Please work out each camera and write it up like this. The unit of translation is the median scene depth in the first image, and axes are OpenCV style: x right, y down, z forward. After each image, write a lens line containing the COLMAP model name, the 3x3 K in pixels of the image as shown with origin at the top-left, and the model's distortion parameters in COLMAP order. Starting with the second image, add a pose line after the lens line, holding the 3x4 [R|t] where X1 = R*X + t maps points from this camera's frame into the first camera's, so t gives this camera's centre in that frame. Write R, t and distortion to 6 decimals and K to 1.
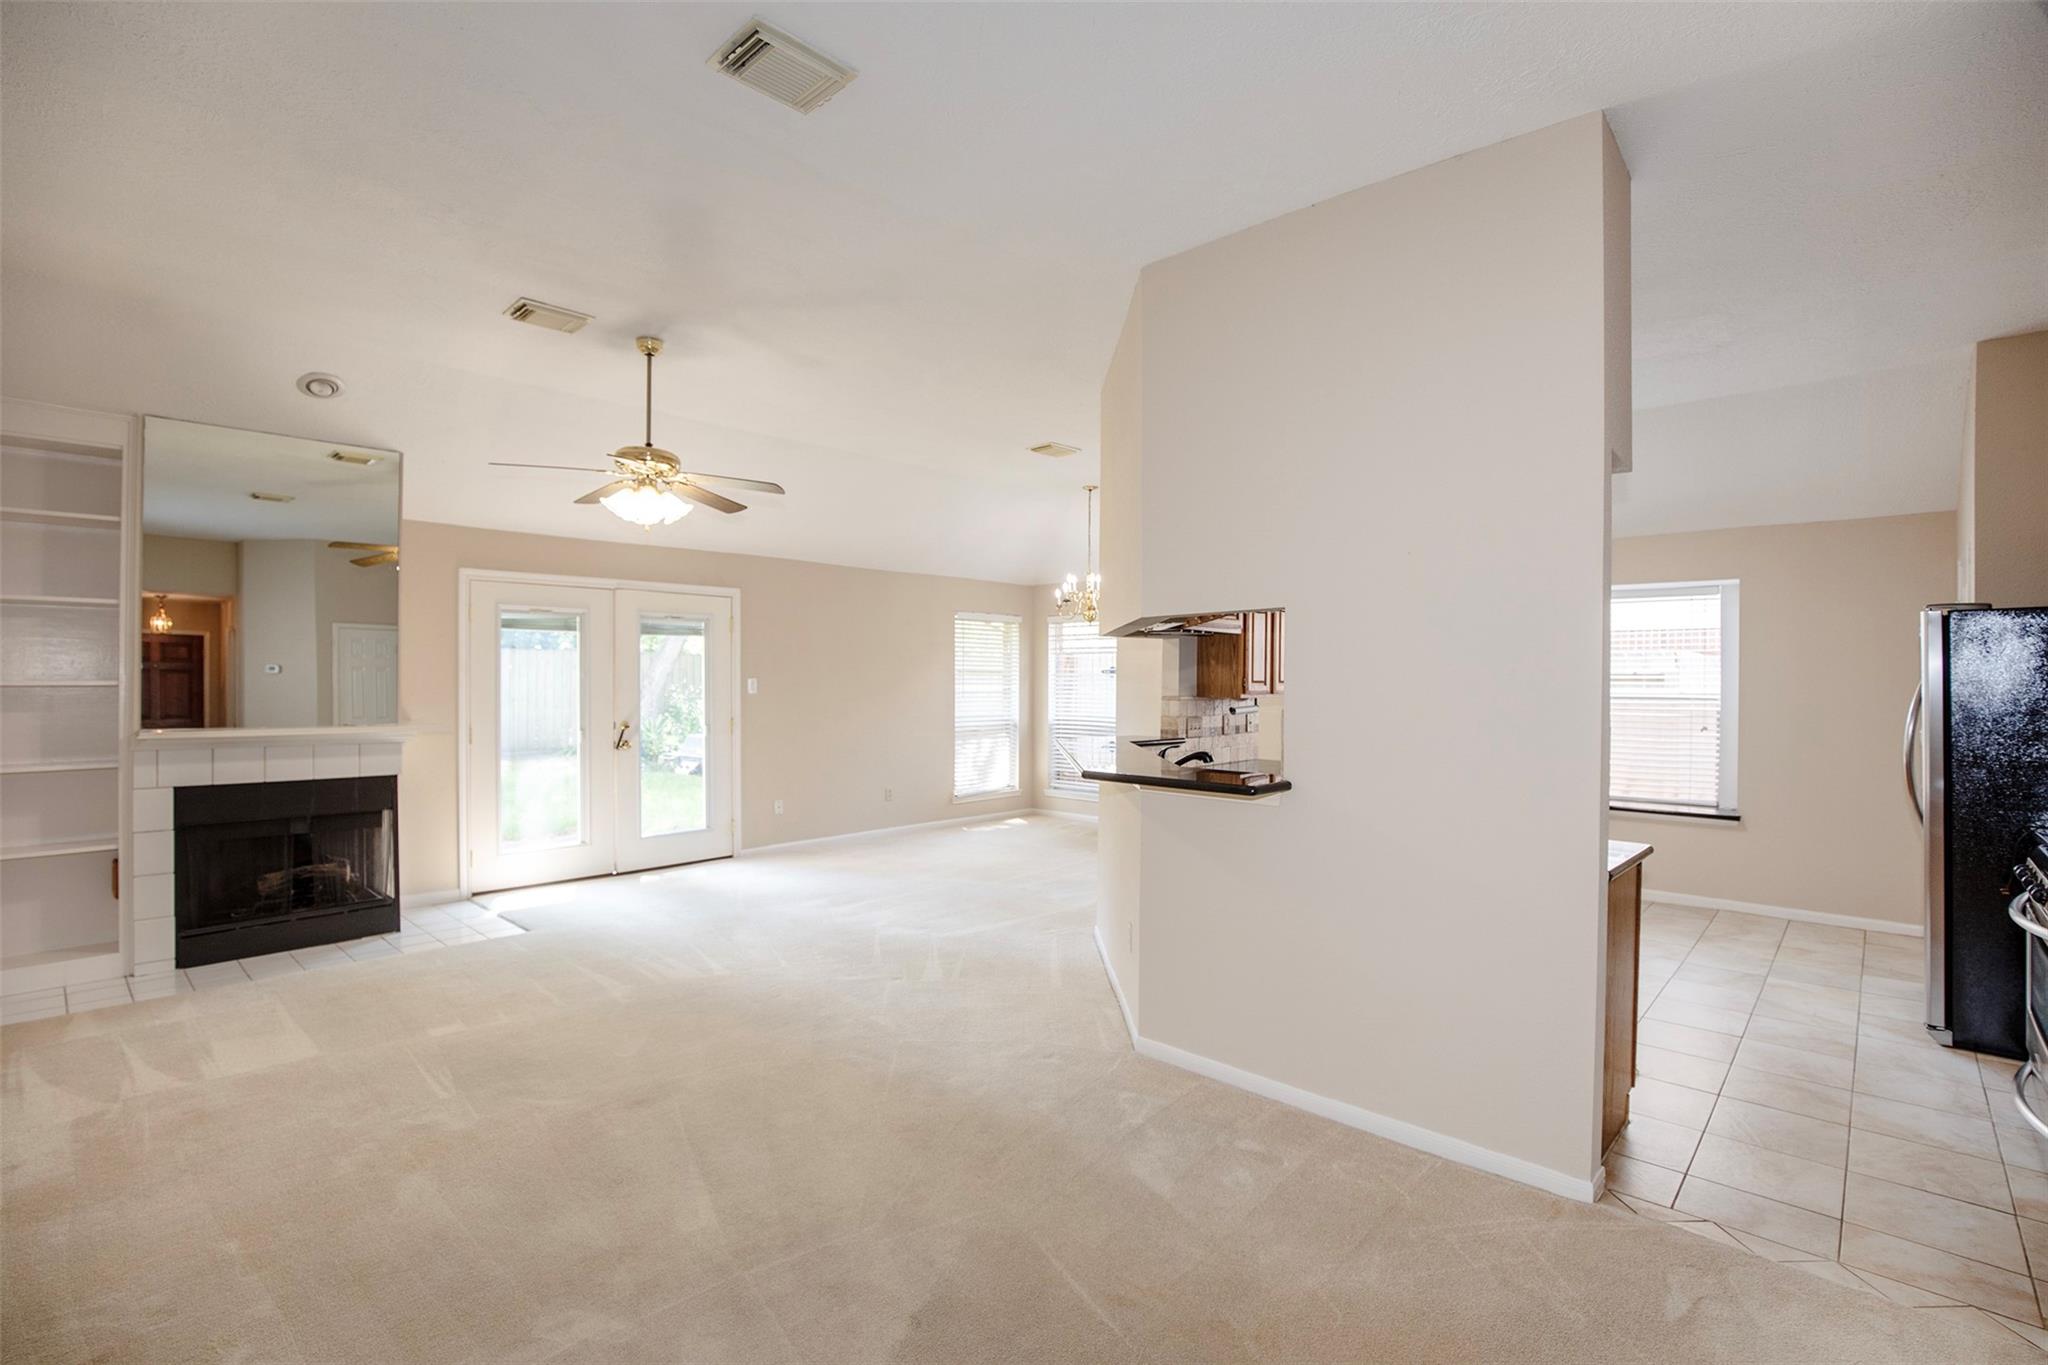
lens RADIAL K [[936.8, 0, 1041.9], [0, 936.8, 679.2], [0, 0, 1]] dist [-0.033727, 0.005848]
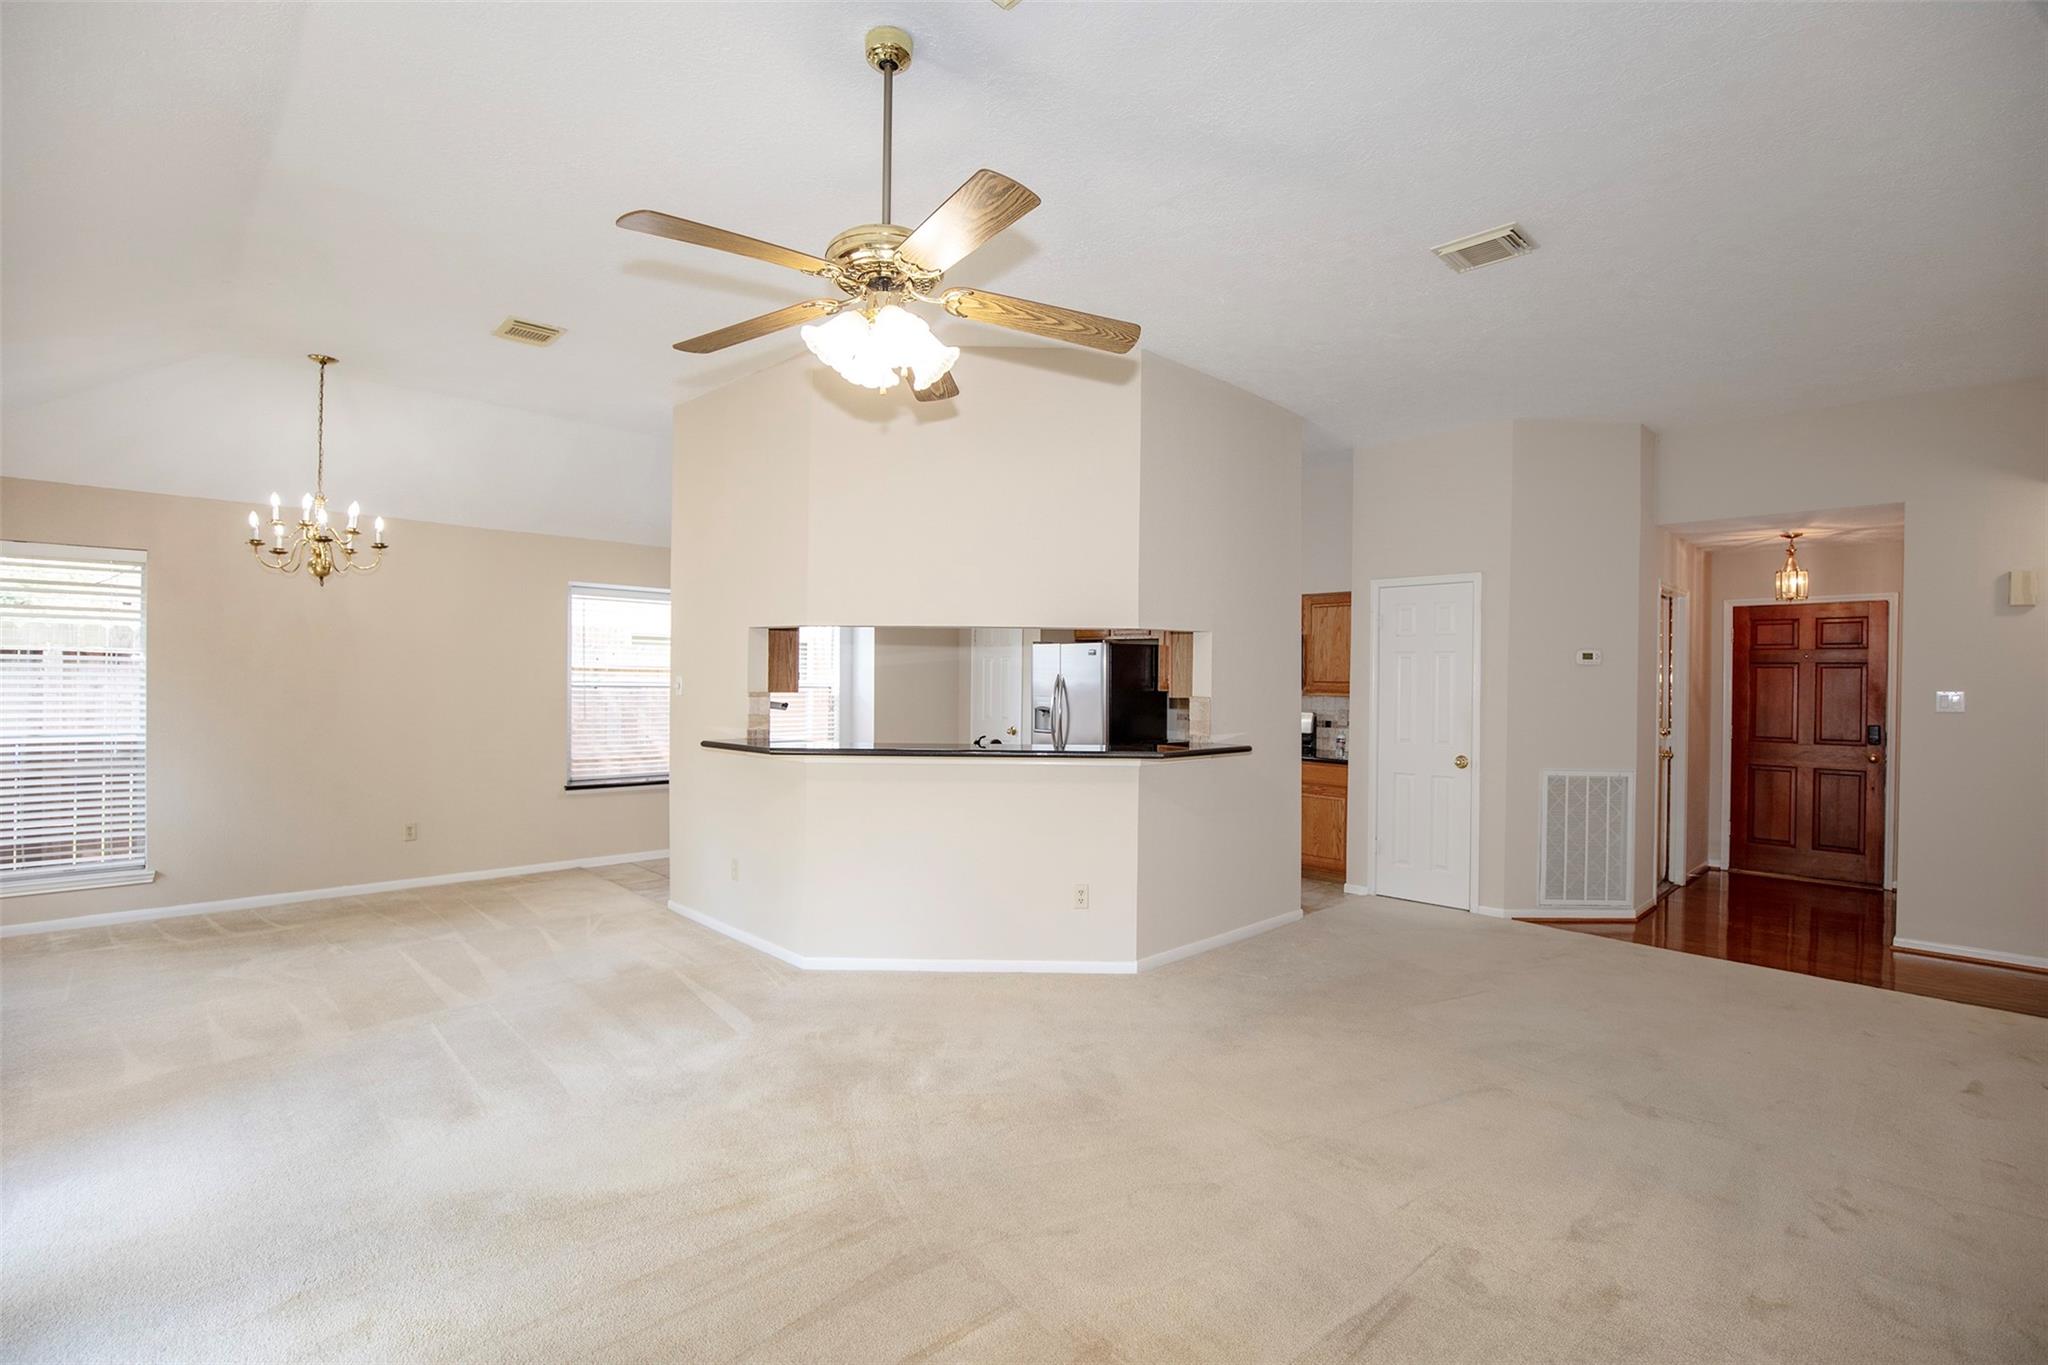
lens RADIAL K [[936.8, 0, 1023.7], [0, 936.8, 682.4], [0, 0, 1]] dist [-0.033727, 0.005848]
pose [[0.064891, -0.011259, 0.997829, -0.650977], [-0.010754, 0.999870, 0.011981, -0.005067], [-0.997834, -0.011508, 0.064761, 0.605204]]
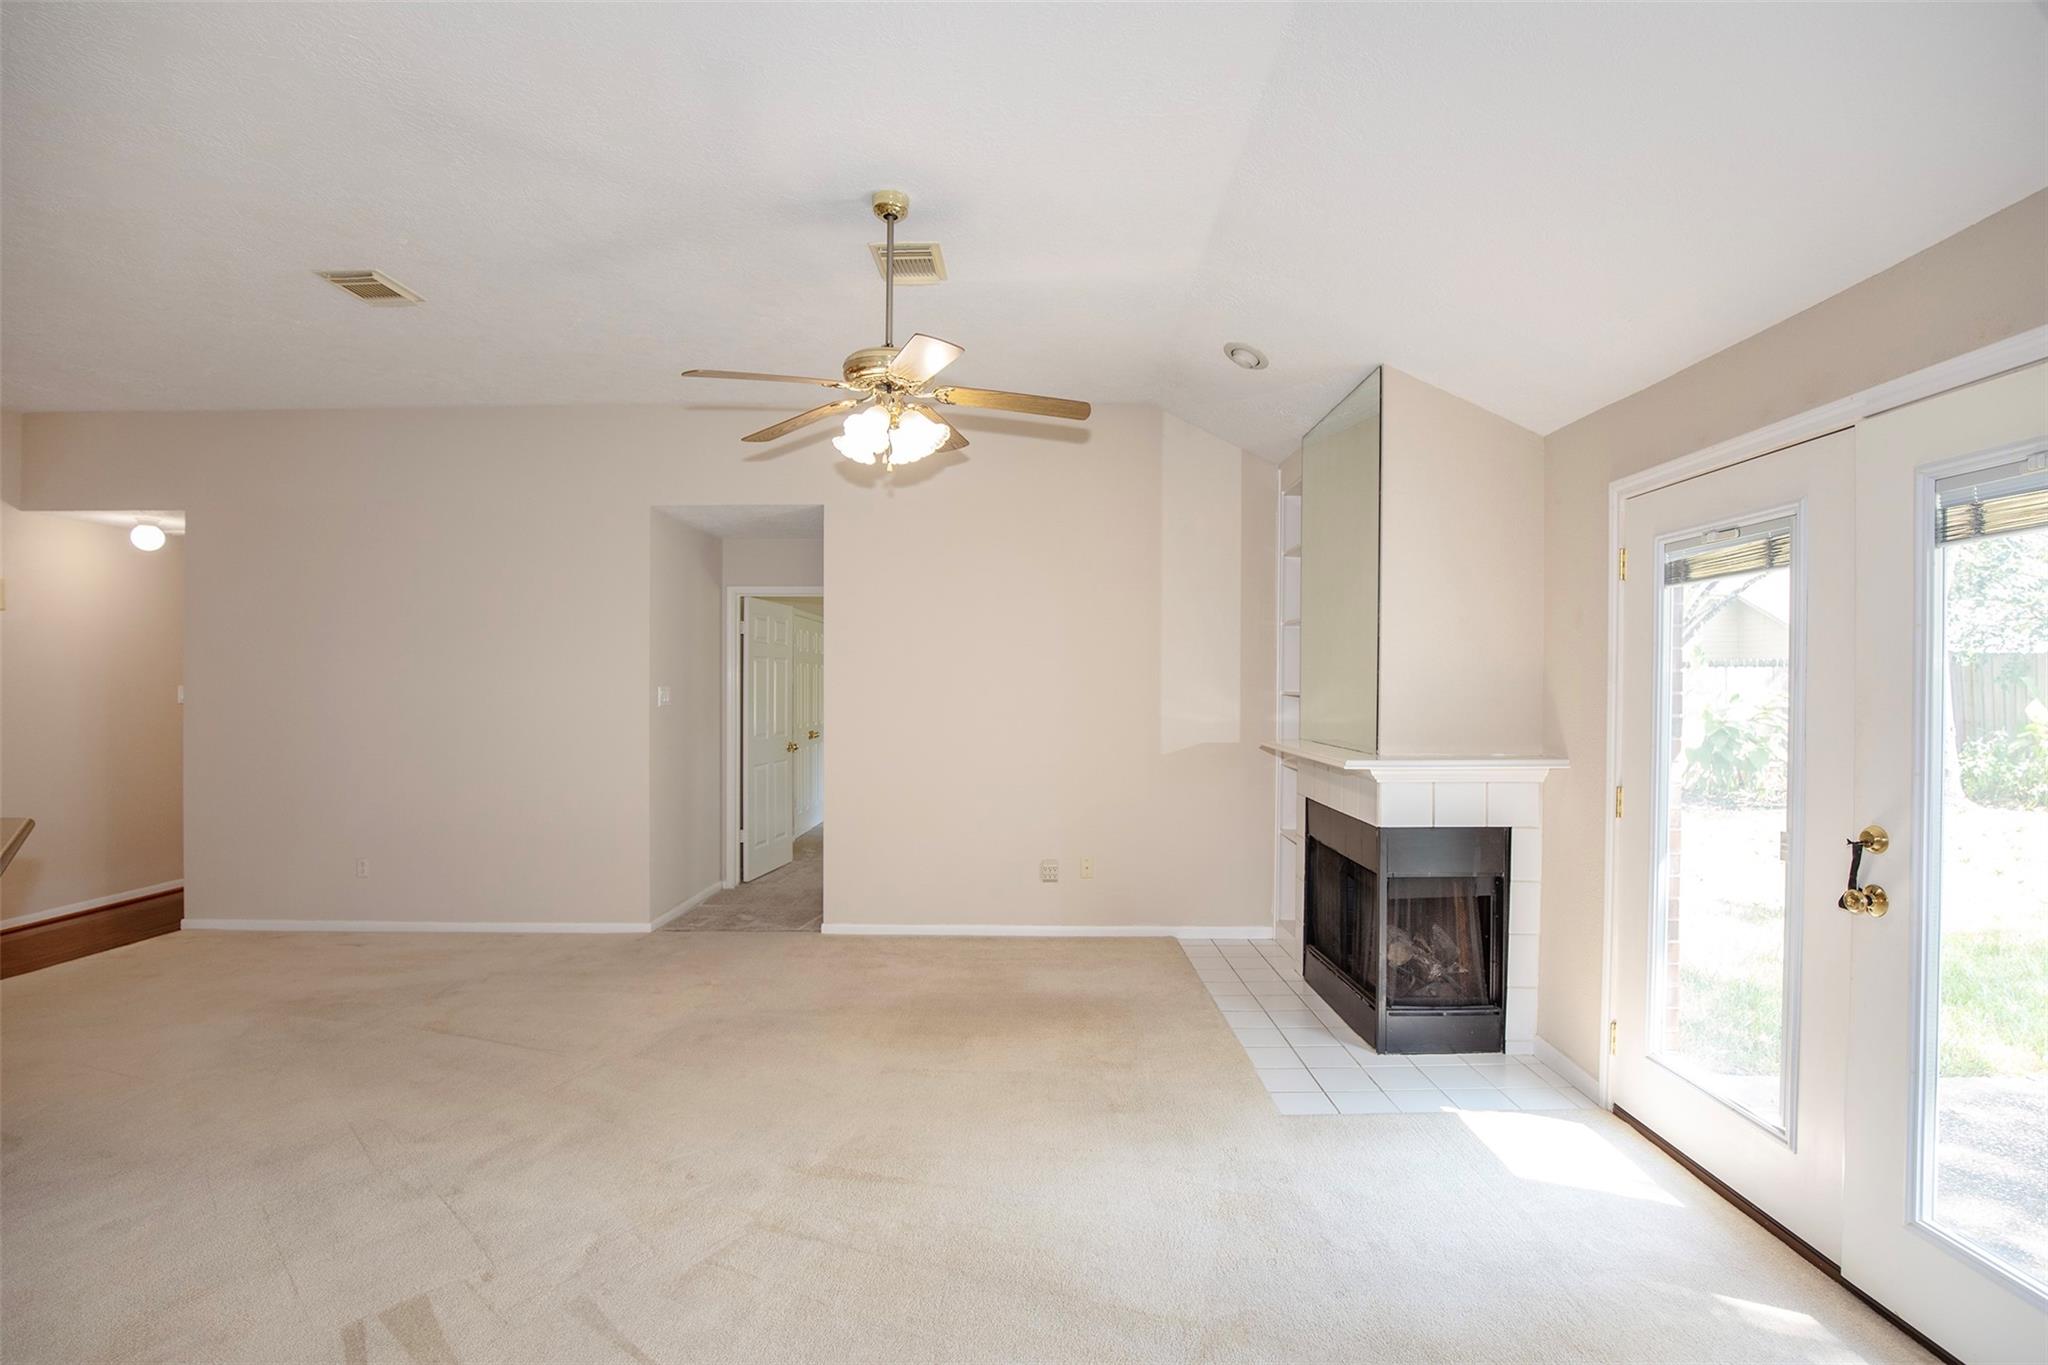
lens RADIAL K [[936.8, 0, 1040.4], [0, 936.8, 684.7], [0, 0, 1]] dist [-0.033727, 0.005848]
pose [[-0.735763, -0.004994, -0.677221, -0.028132], [-0.005062, 0.999985, -0.001875, -0.000977], [0.677220, 0.002049, -0.735777, 1.085017]]
